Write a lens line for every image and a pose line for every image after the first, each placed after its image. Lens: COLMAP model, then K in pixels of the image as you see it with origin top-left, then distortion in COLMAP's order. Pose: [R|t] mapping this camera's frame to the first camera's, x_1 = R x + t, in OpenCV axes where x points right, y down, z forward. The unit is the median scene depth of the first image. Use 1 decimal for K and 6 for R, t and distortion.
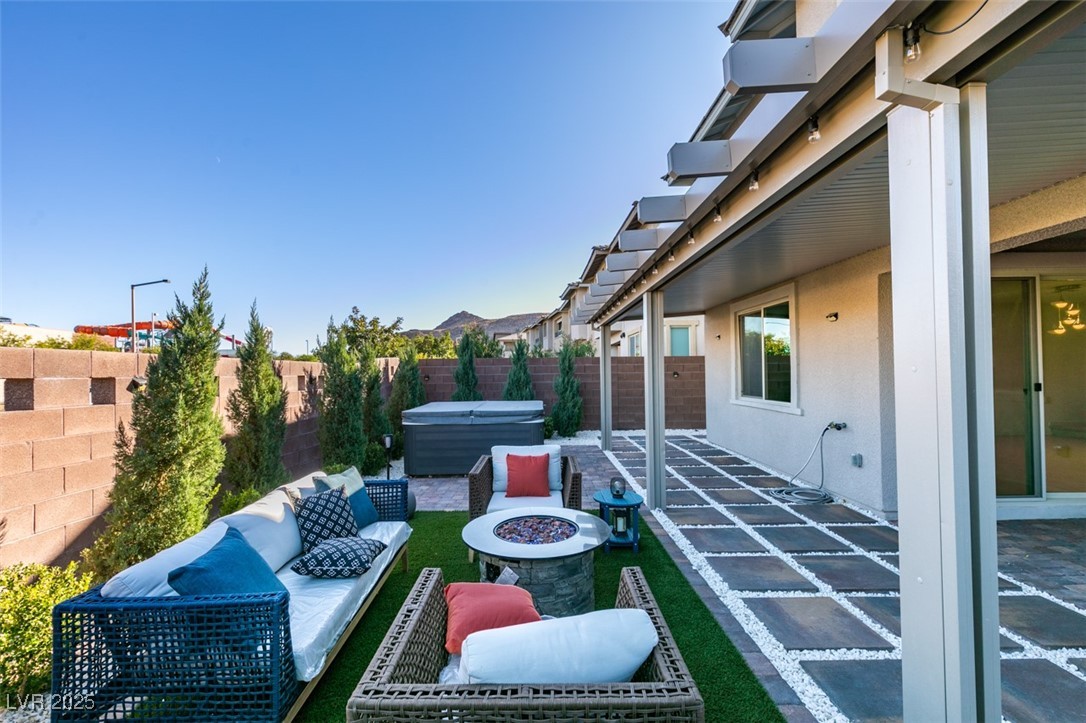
lens RADIAL K [[487.5, 0, 543.0], [0, 487.5, 361.5], [0, 0, 1]] dist [0.003435, 0.000224]
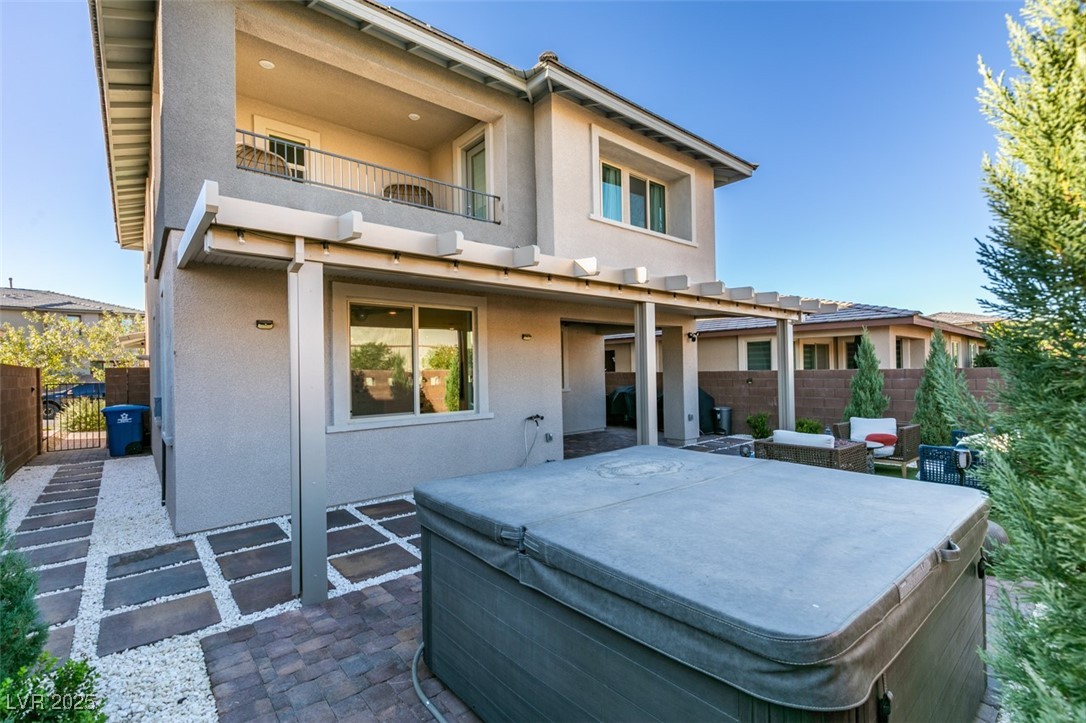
lens RADIAL K [[487.5, 0, 543.0], [0, 487.5, 361.5], [0, 0, 1]] dist [0.003435, 0.000224]
pose [[-0.636148, 0.002571, 0.771563, -0.373168], [-0.015238, 0.999758, -0.015894, -0.002347], [-0.771417, -0.021868, -0.635955, 1.462396]]
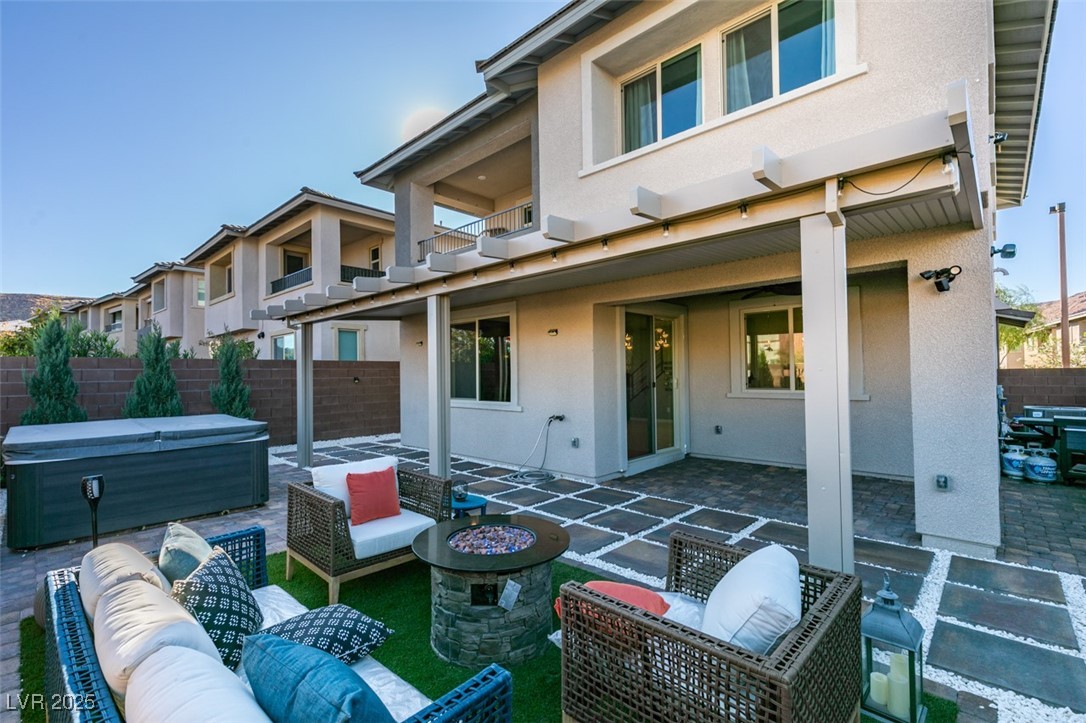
lens RADIAL K [[487.5, 0, 543.0], [0, 487.5, 361.5], [0, 0, 1]] dist [0.003435, 0.000224]
pose [[0.690044, 0.020690, 0.723472, -0.274889], [-0.010879, 0.999775, -0.018215, 0.006759], [-0.723686, 0.004698, 0.690113, 0.116377]]
